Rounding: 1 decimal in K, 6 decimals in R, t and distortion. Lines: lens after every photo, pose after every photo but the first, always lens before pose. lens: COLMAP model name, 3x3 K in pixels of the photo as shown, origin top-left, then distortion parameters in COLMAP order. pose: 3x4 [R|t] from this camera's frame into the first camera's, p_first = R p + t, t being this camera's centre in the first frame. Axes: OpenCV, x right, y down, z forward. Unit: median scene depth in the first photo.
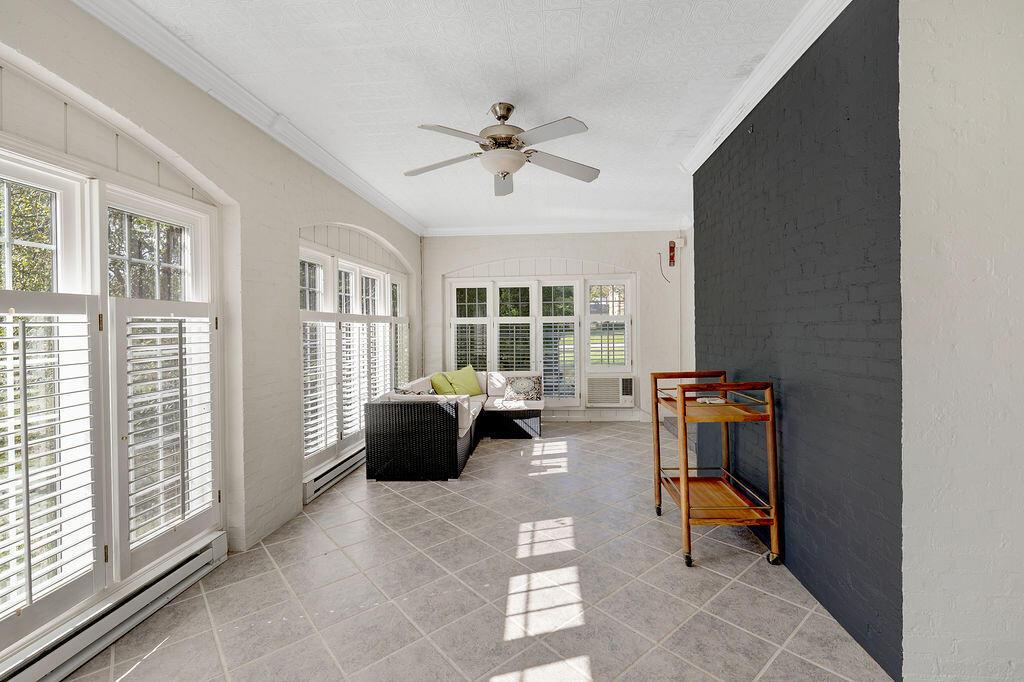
lens RADIAL K [[454.8, 0, 506.5], [0, 454.8, 340.4], [0, 0, 1]] dist [-0.000376, -0.000156]
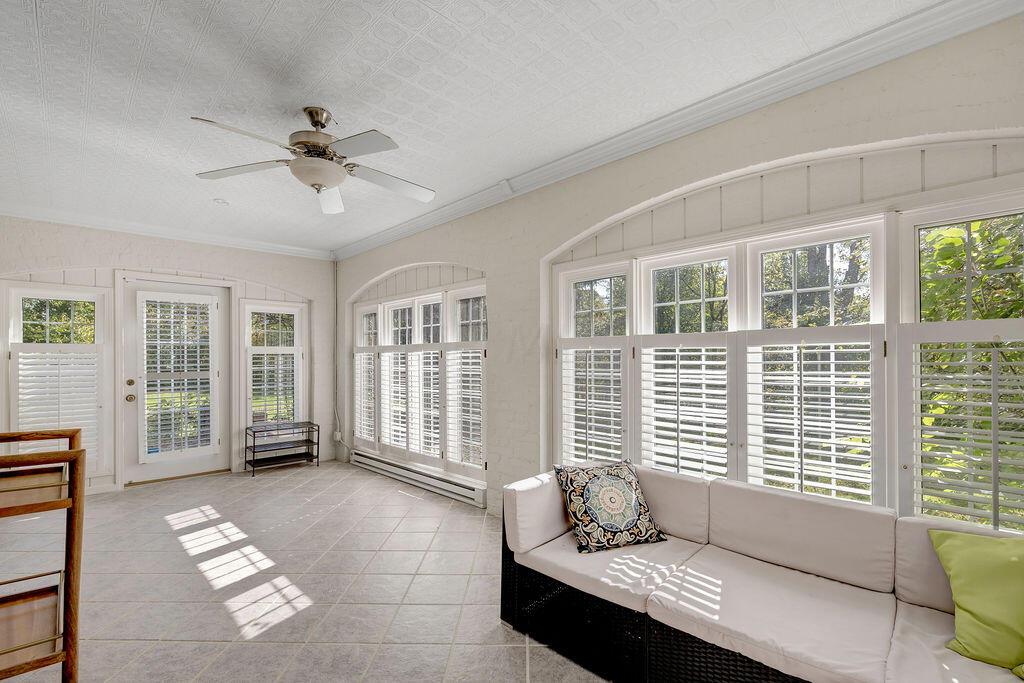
lens RADIAL K [[454.8, 0, 506.5], [0, 454.8, 340.9], [0, 0, 1]] dist [-0.000376, -0.000156]
pose [[-0.647638, 0.000152, -0.761948, 0.520835], [-0.003589, 0.999988, 0.003250, -0.078434], [0.761940, 0.004839, -0.647630, 2.198168]]
